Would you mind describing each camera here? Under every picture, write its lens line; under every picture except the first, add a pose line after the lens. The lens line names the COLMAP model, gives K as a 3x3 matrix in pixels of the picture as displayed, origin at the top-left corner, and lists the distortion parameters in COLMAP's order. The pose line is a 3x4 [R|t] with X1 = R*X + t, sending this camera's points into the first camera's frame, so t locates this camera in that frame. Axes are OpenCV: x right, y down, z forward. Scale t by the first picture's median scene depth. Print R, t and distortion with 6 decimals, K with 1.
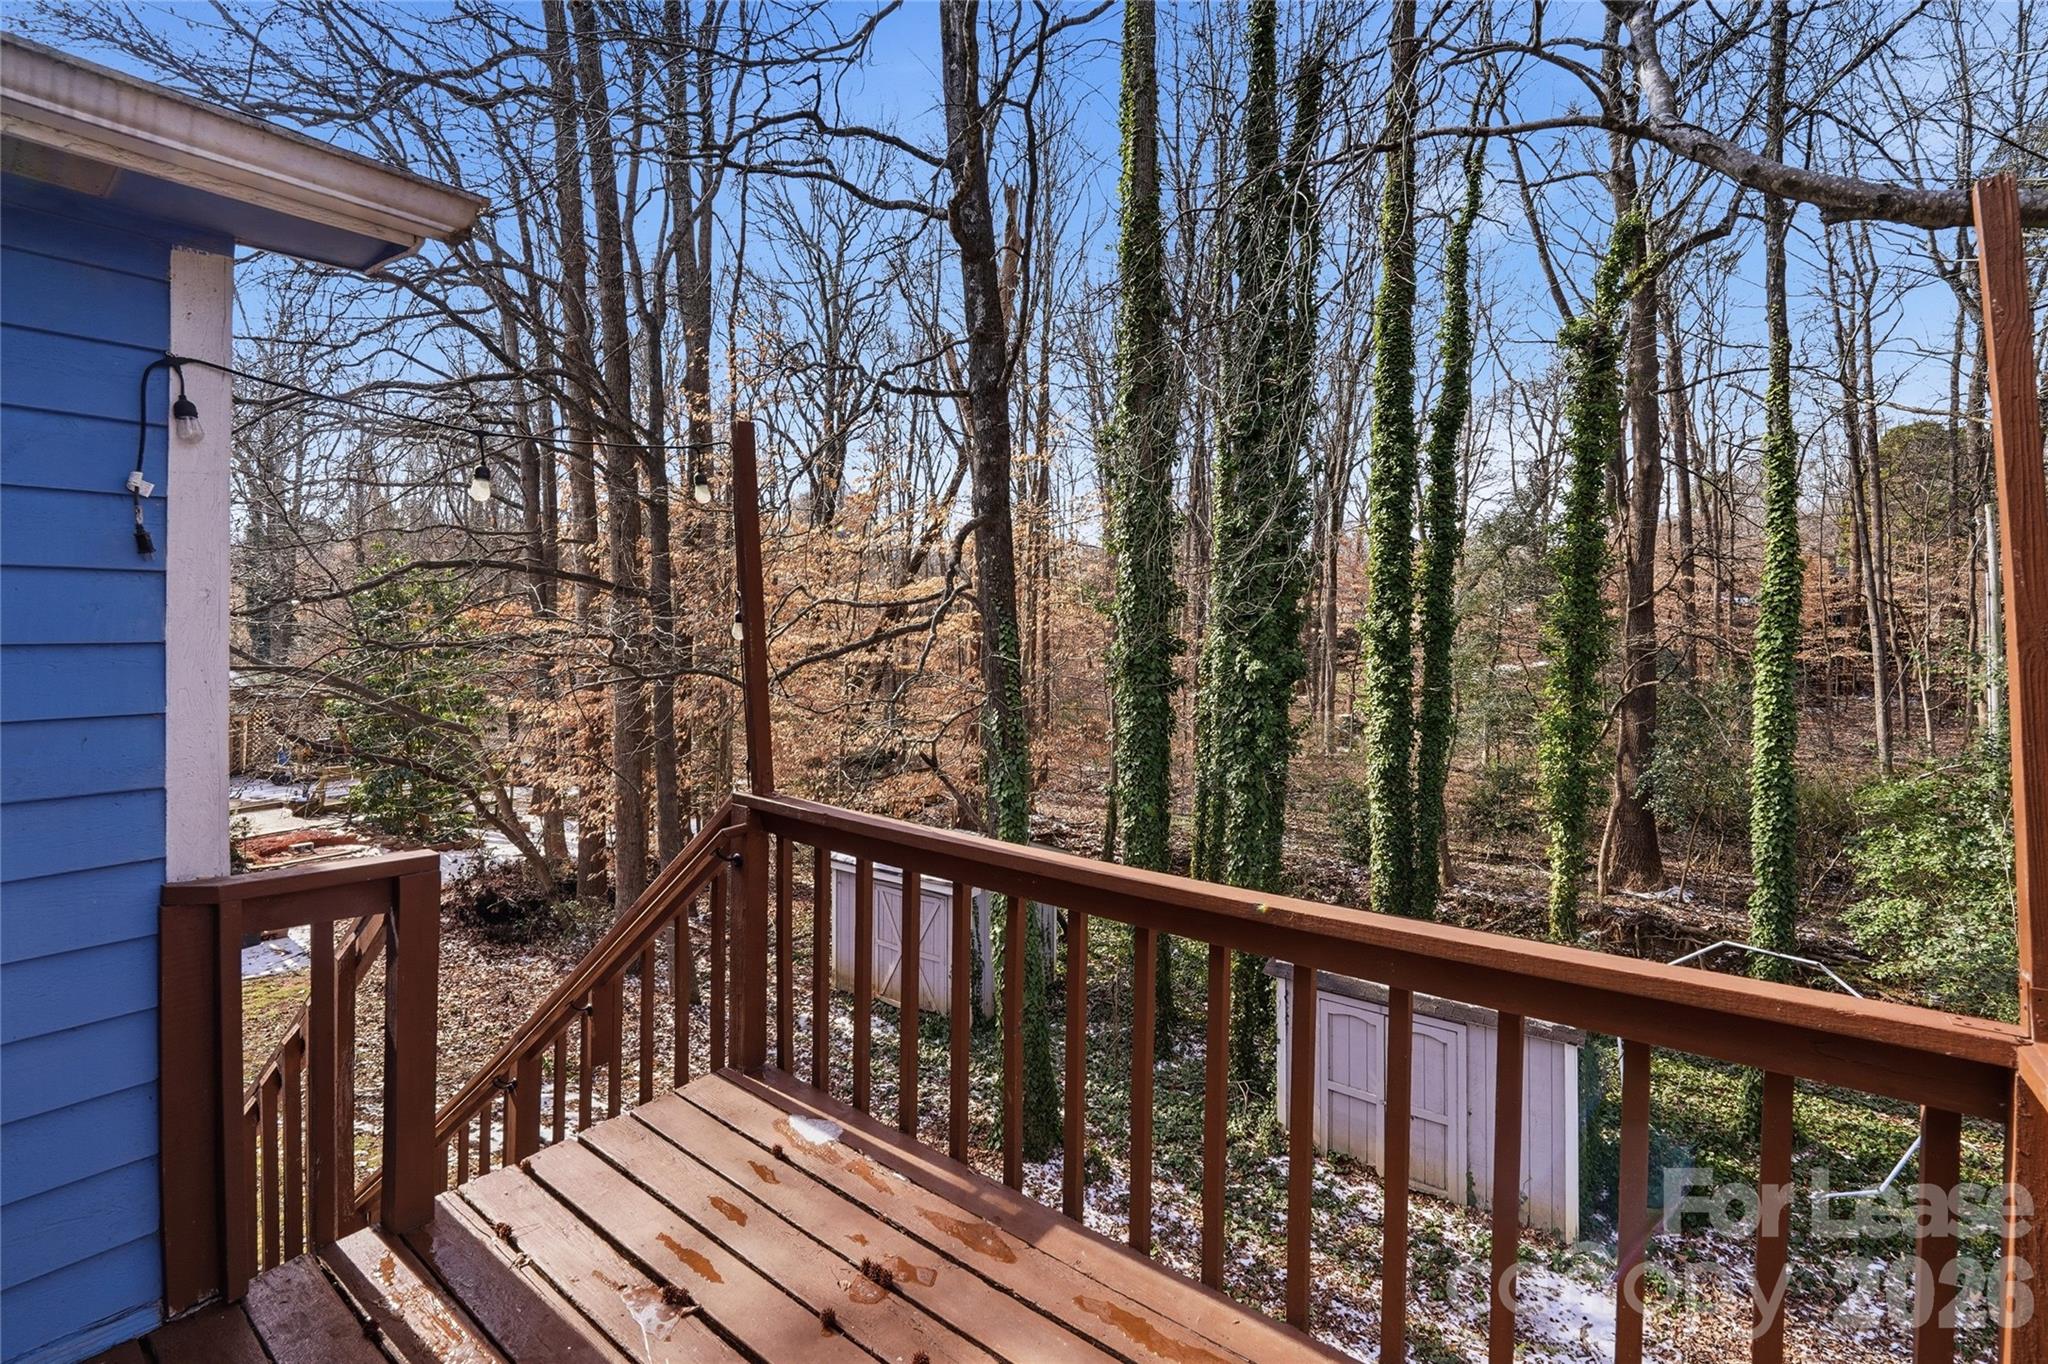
lens RADIAL K [[884.5, 0, 1030.0], [0, 884.5, 622.1], [0, 0, 1]] dist [0.000792, -0.010403]
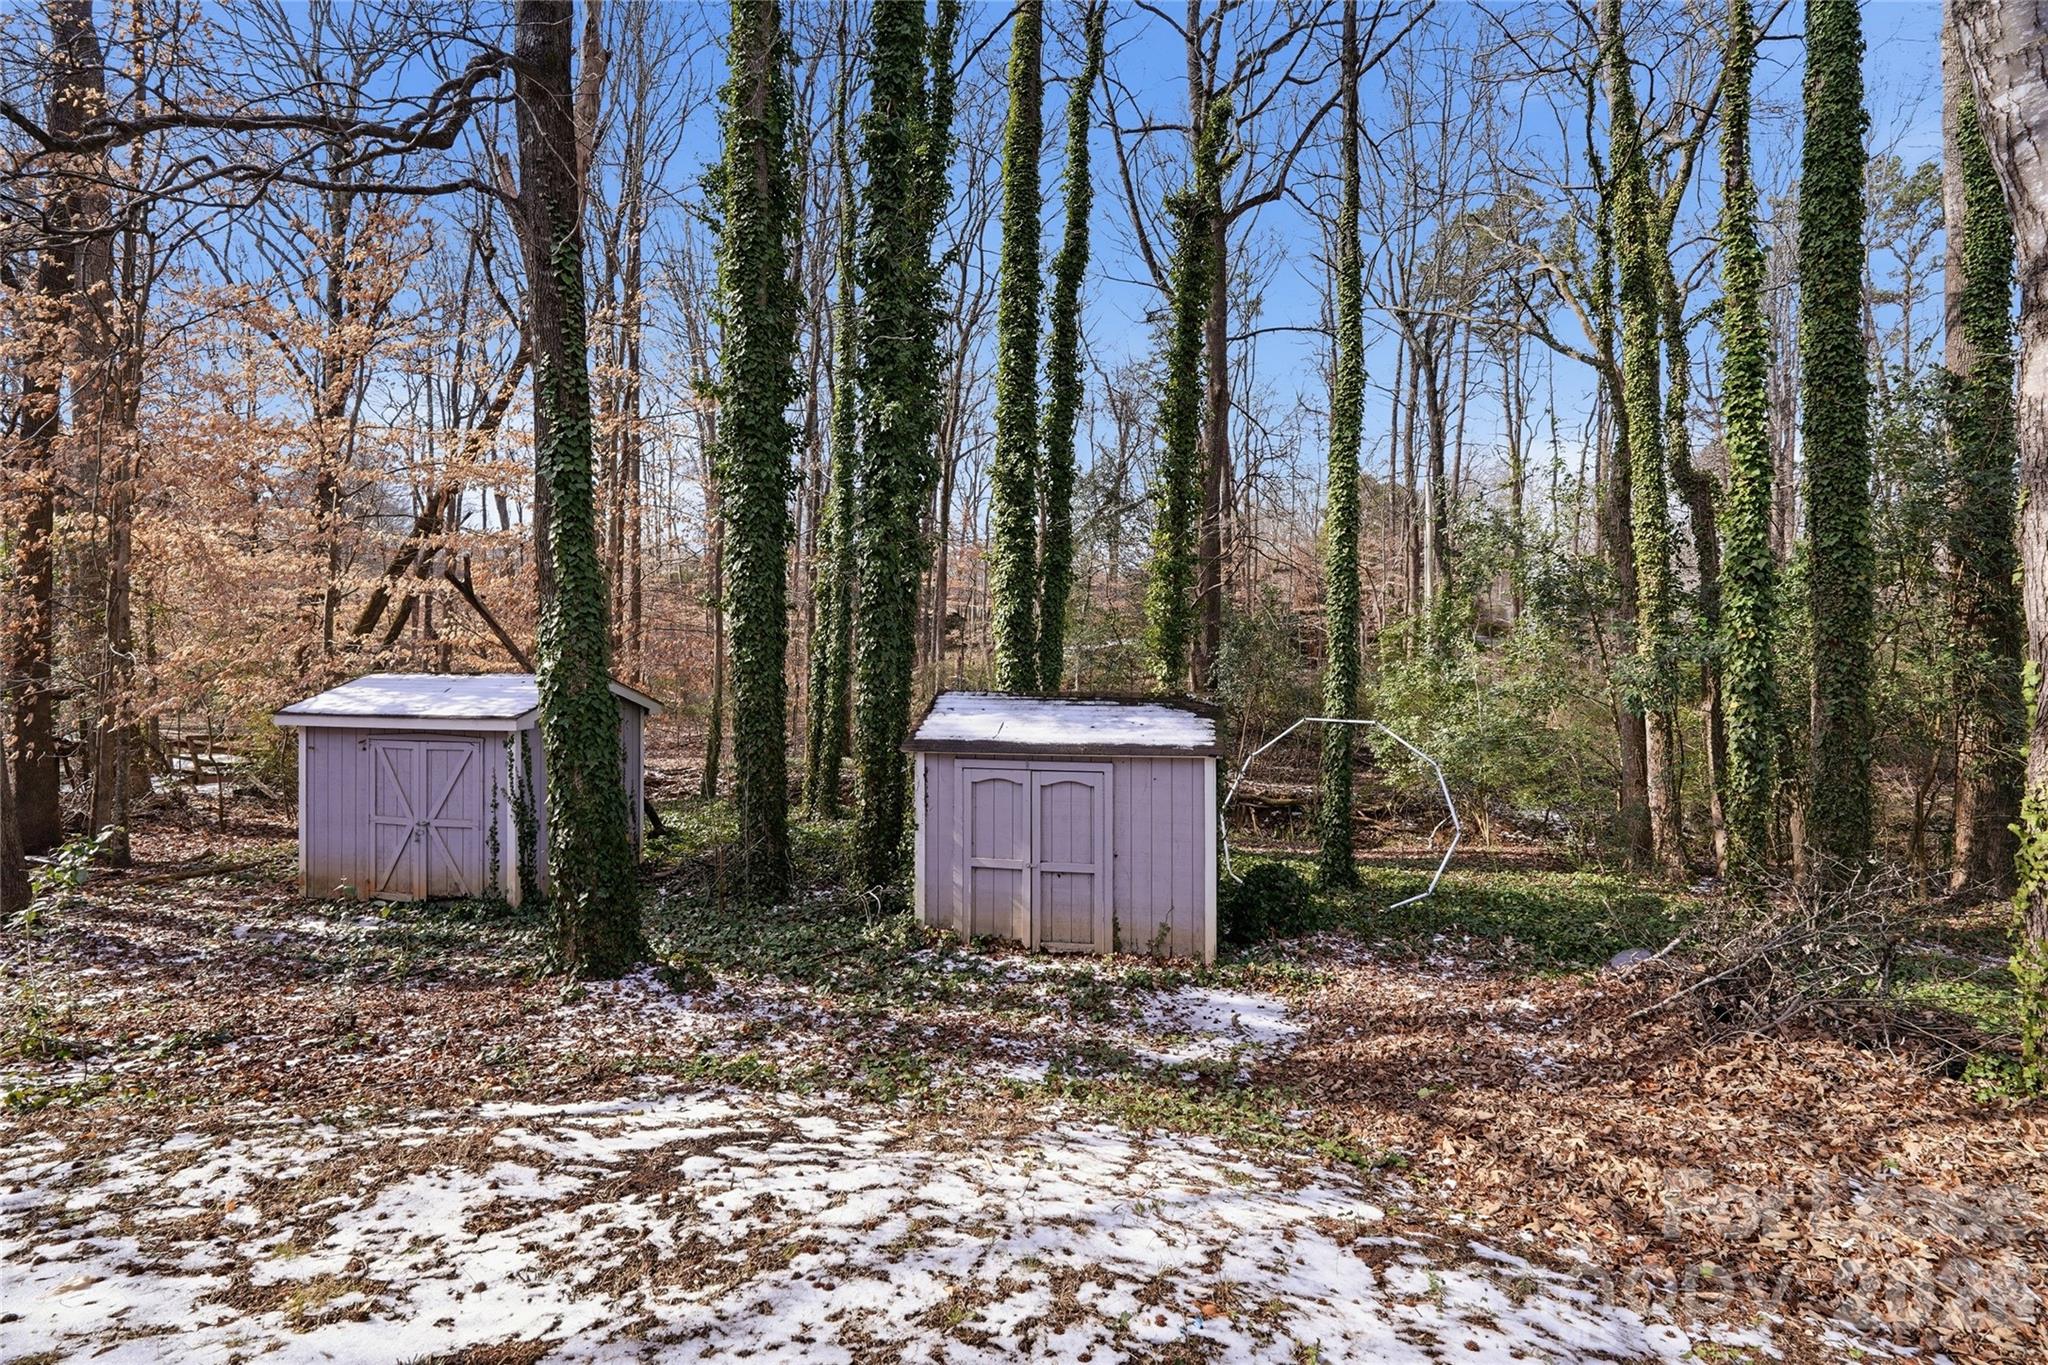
lens RADIAL K [[870.4, 0, 1028.8], [0, 870.4, 659.5], [0, 0, 1]] dist [-0.000006, -0.005880]
pose [[0.905394, 0.001607, 0.424569, 0.010607], [-0.006088, 0.999939, 0.009196, 0.207826], [-0.424528, -0.010911, 0.905349, 0.120066]]
